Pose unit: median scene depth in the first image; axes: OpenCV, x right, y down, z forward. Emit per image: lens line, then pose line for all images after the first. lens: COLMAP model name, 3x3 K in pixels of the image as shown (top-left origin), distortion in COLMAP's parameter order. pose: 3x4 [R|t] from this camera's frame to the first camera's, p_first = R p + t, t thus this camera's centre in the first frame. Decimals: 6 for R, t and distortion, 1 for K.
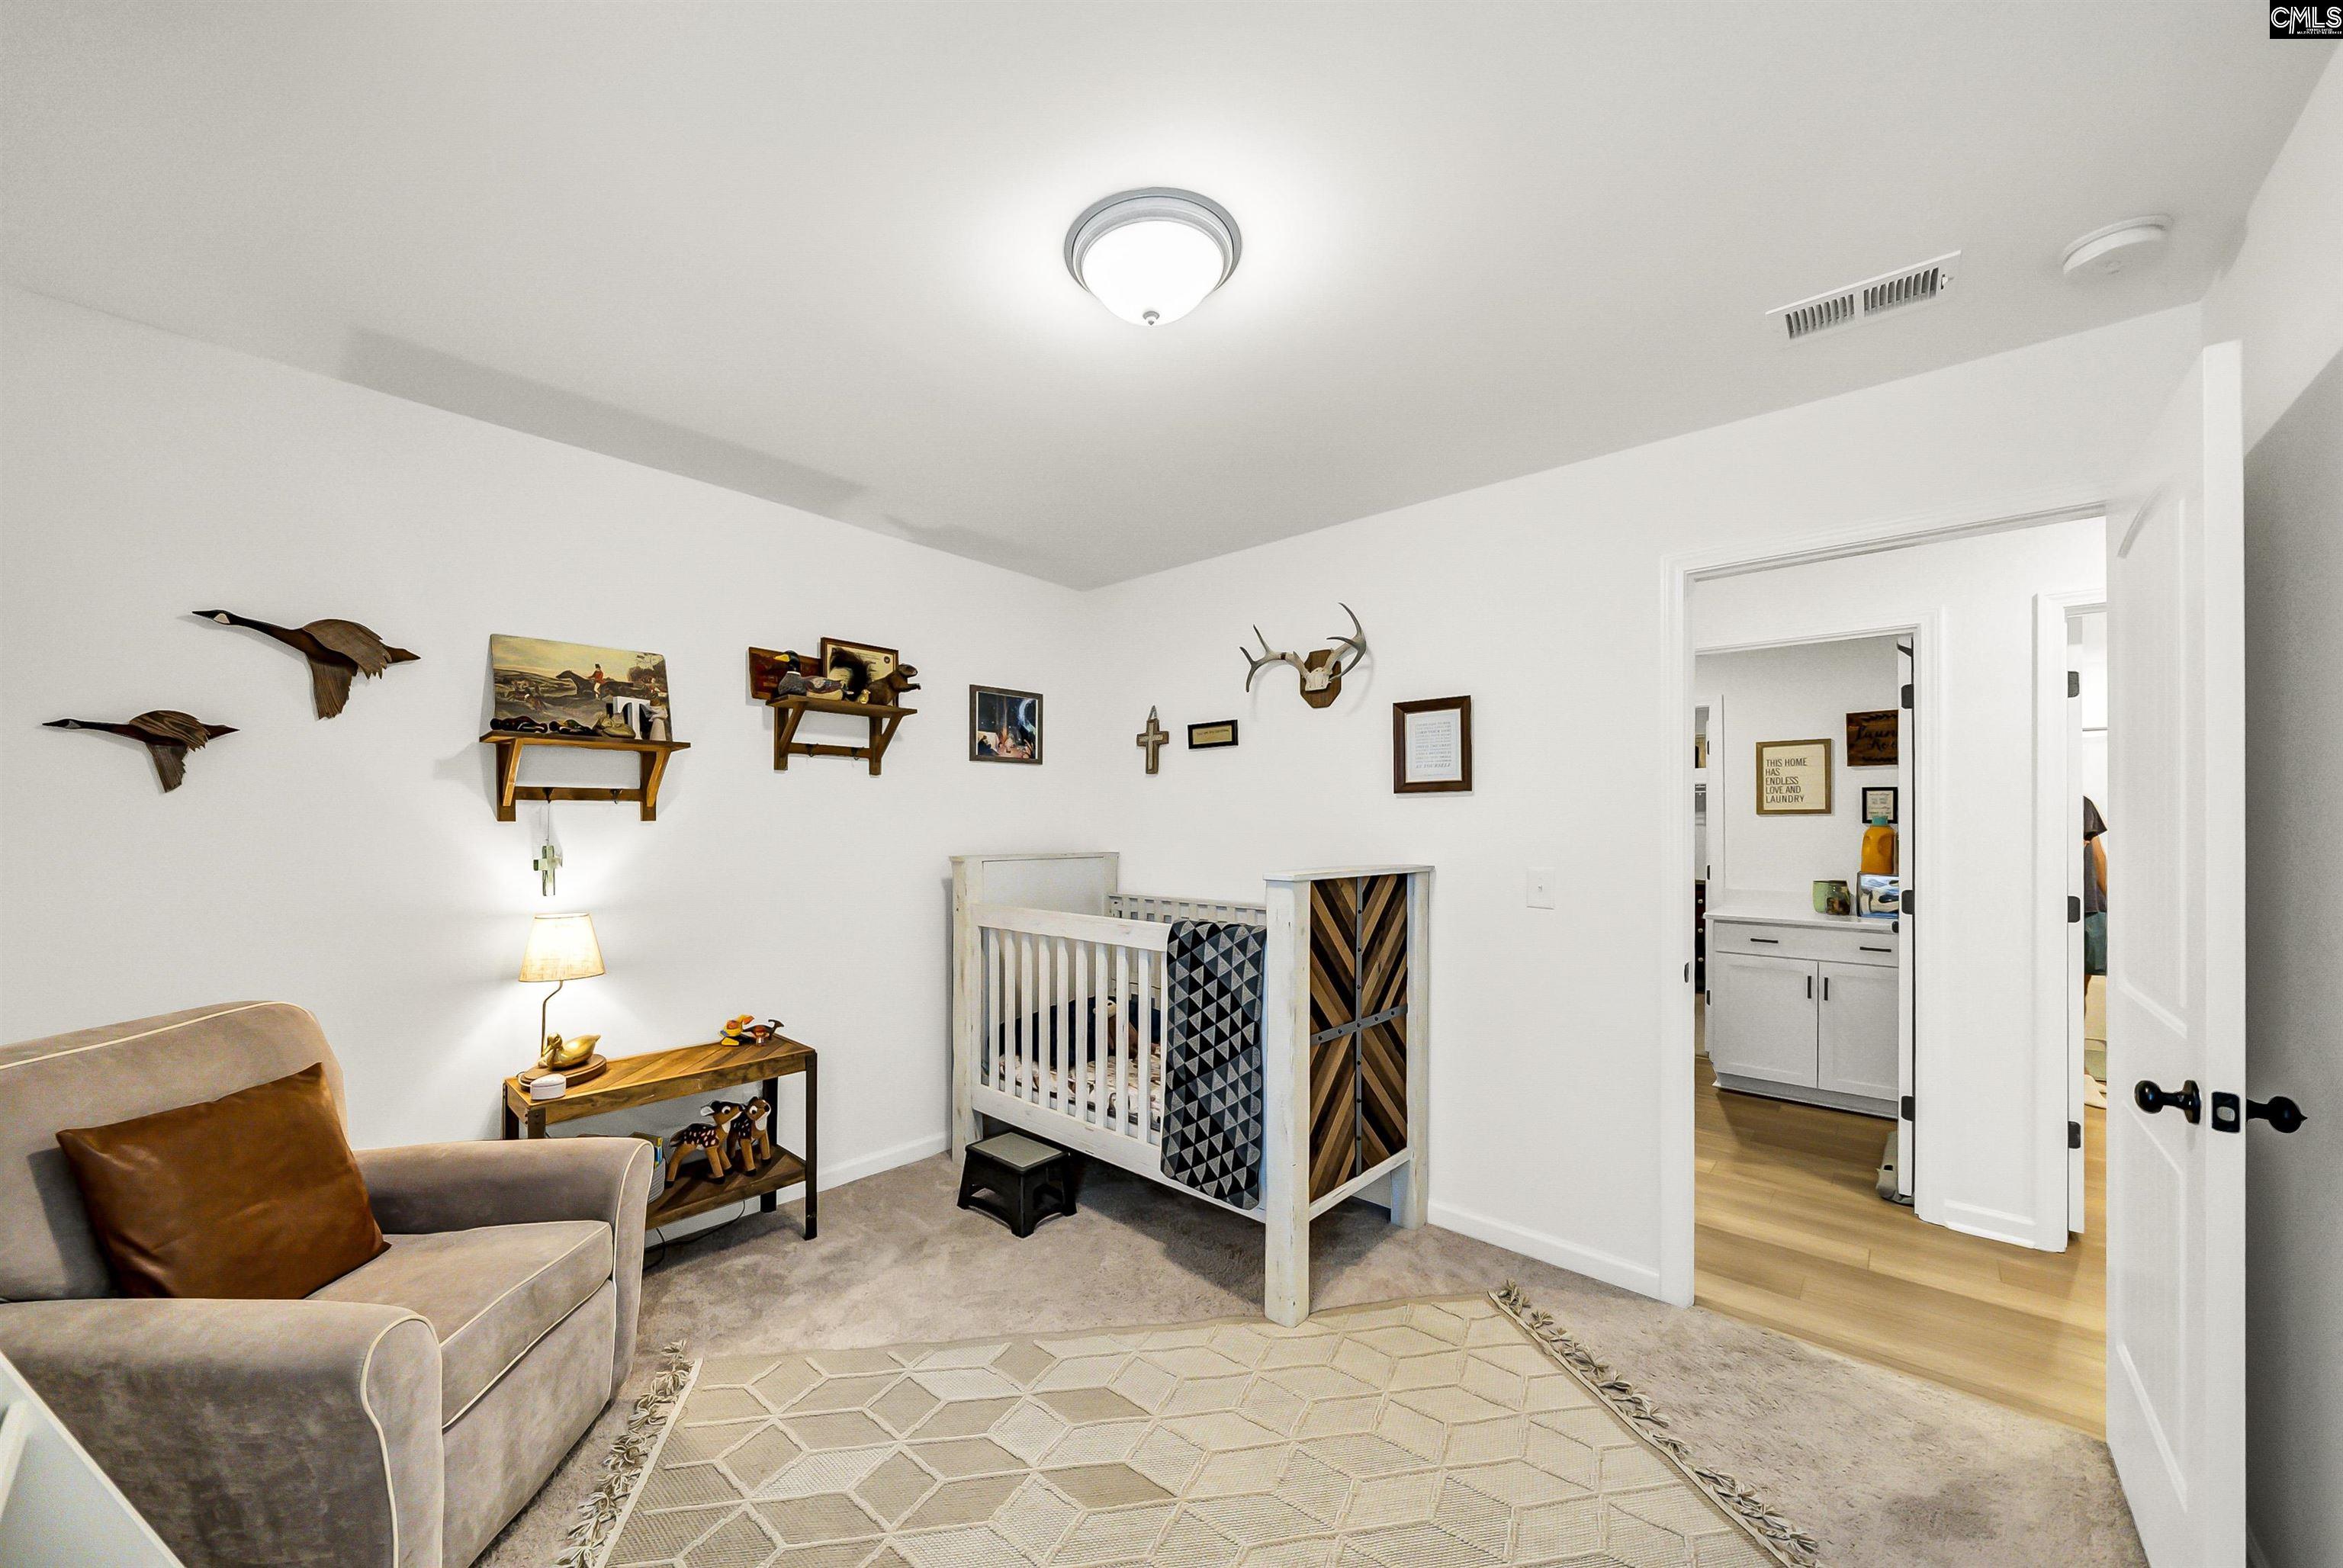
lens RADIAL K [[843.9, 0, 1139.6], [0, 843.9, 818.7], [0, 0, 1]] dist [-0.005582, -0.000085]
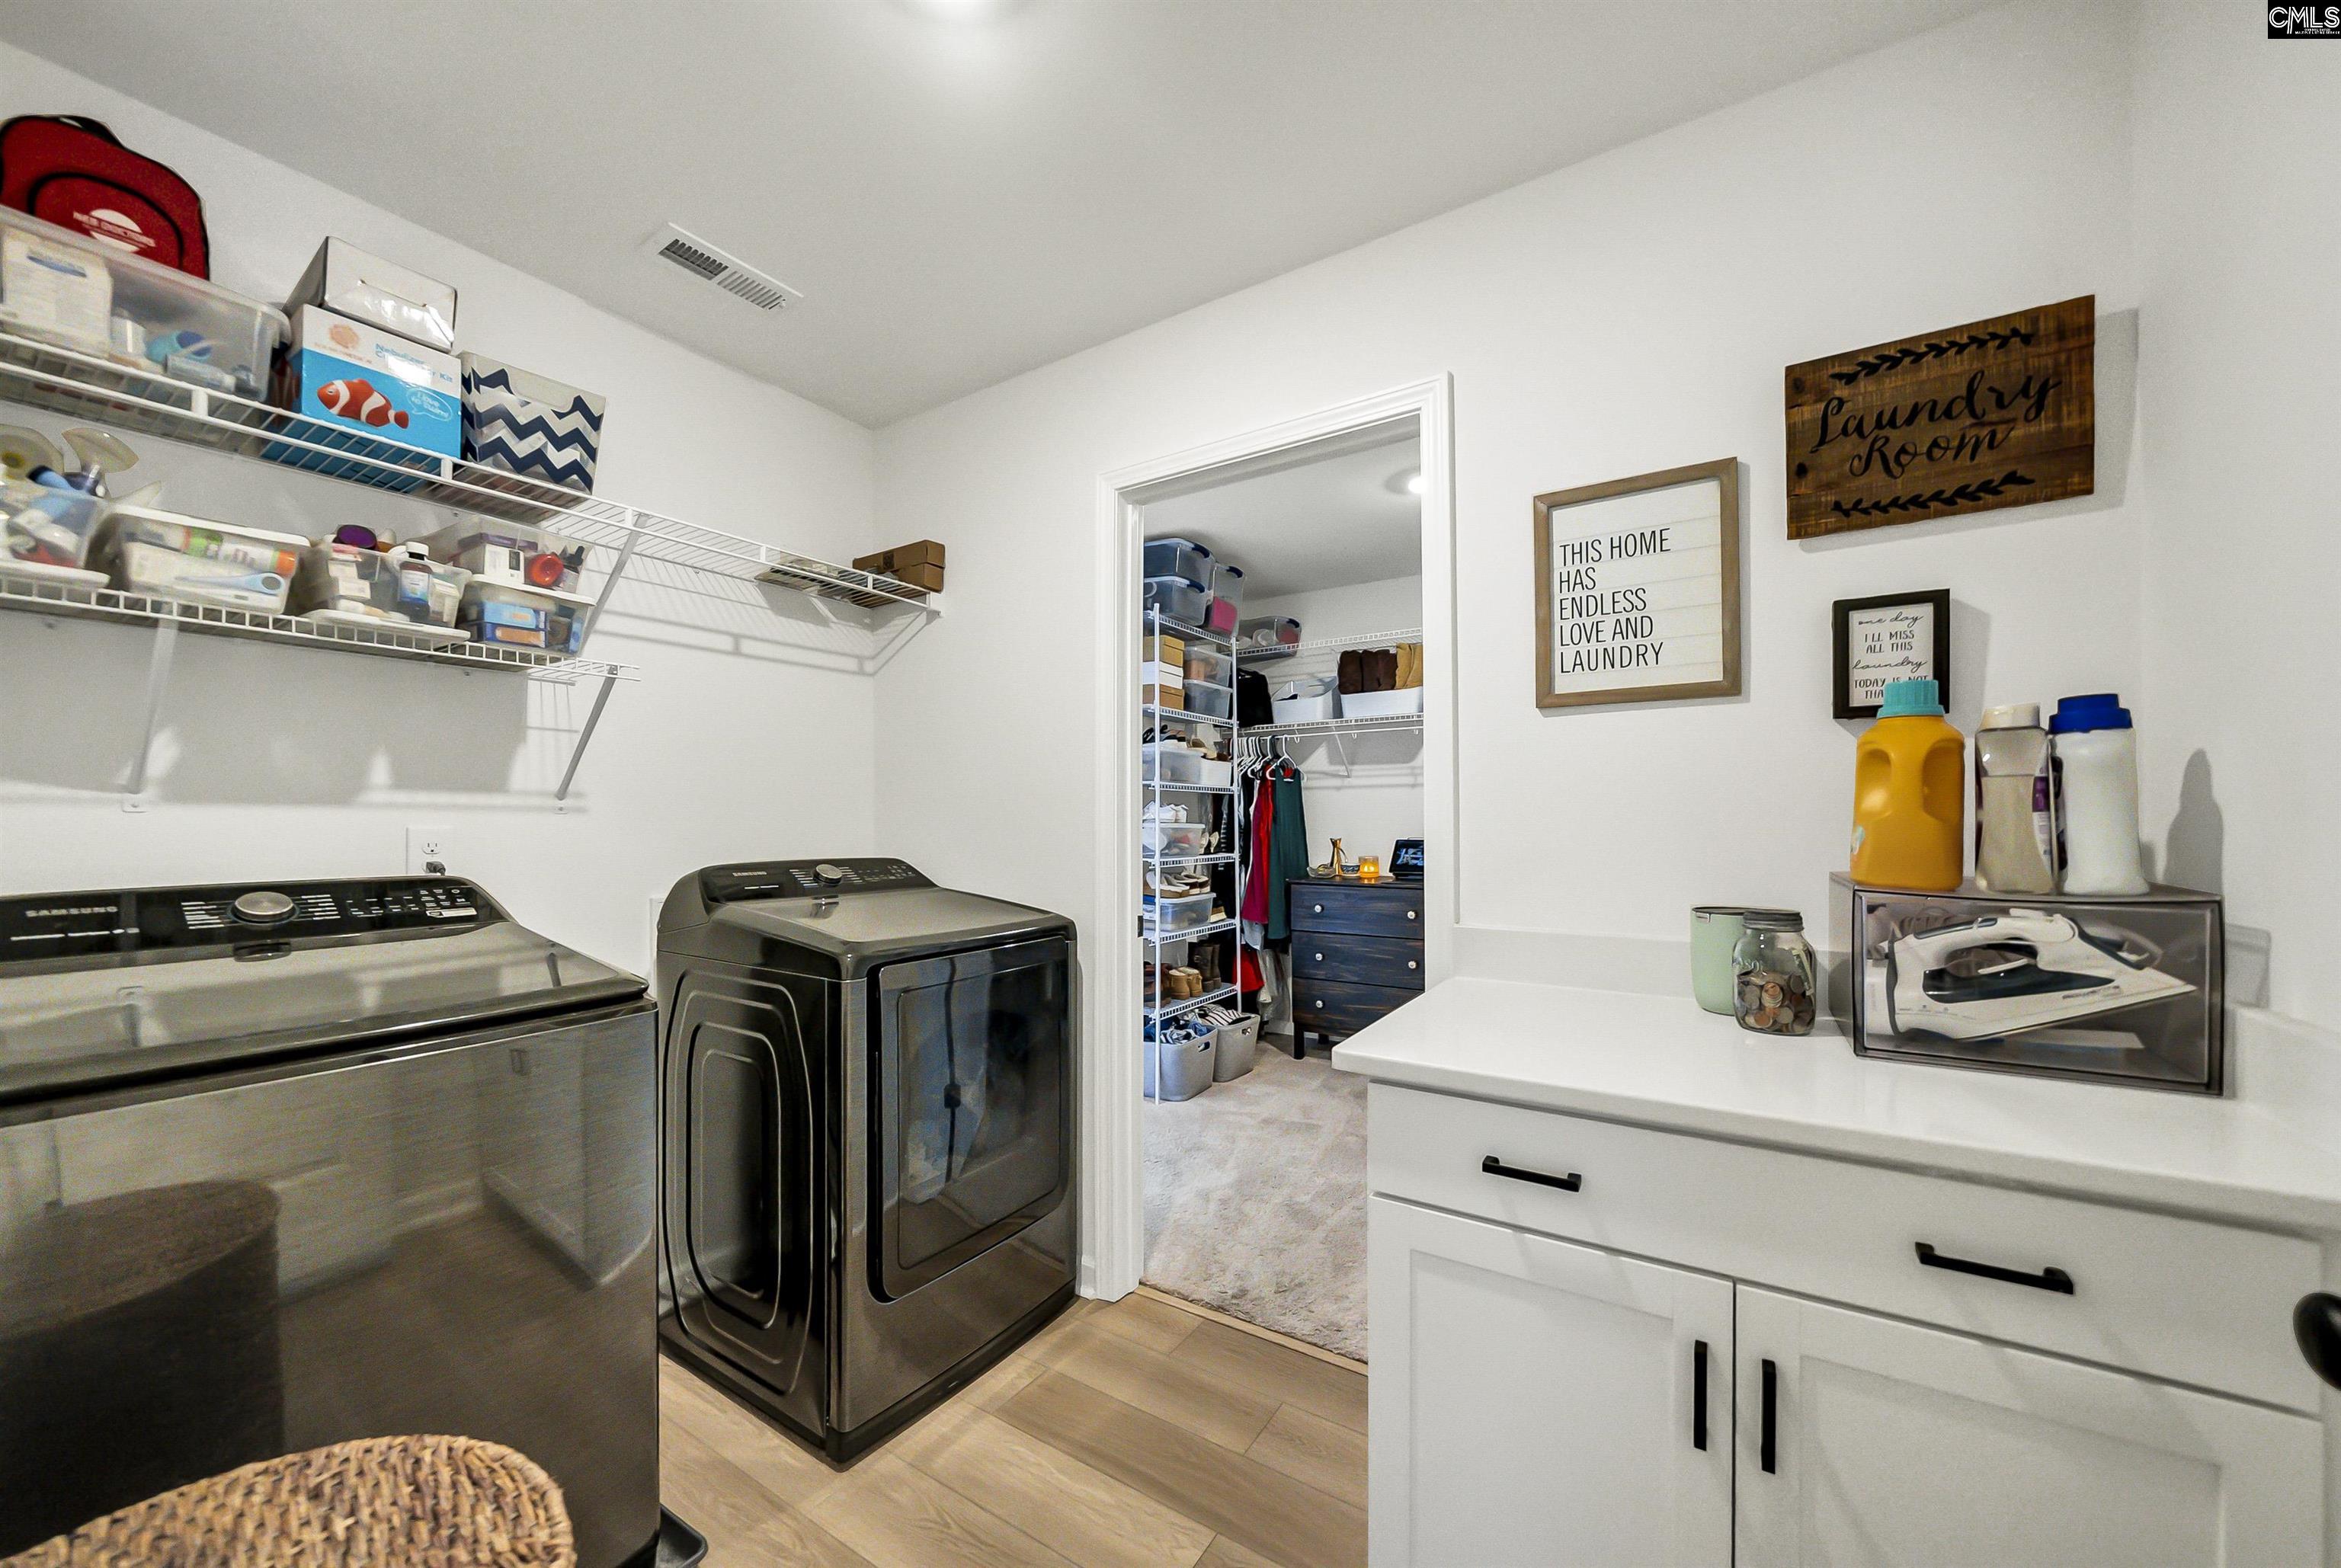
lens RADIAL K [[843.1, 0, 1176.4], [0, 843.1, 808.7], [0, 0, 1]] dist [-0.005582, -0.000085]
pose [[0.986621, -0.002896, 0.163006, 0.567744], [0.003541, 0.999987, -0.003668, 0.038438], [-0.162993, 0.004196, 0.986618, 0.731092]]
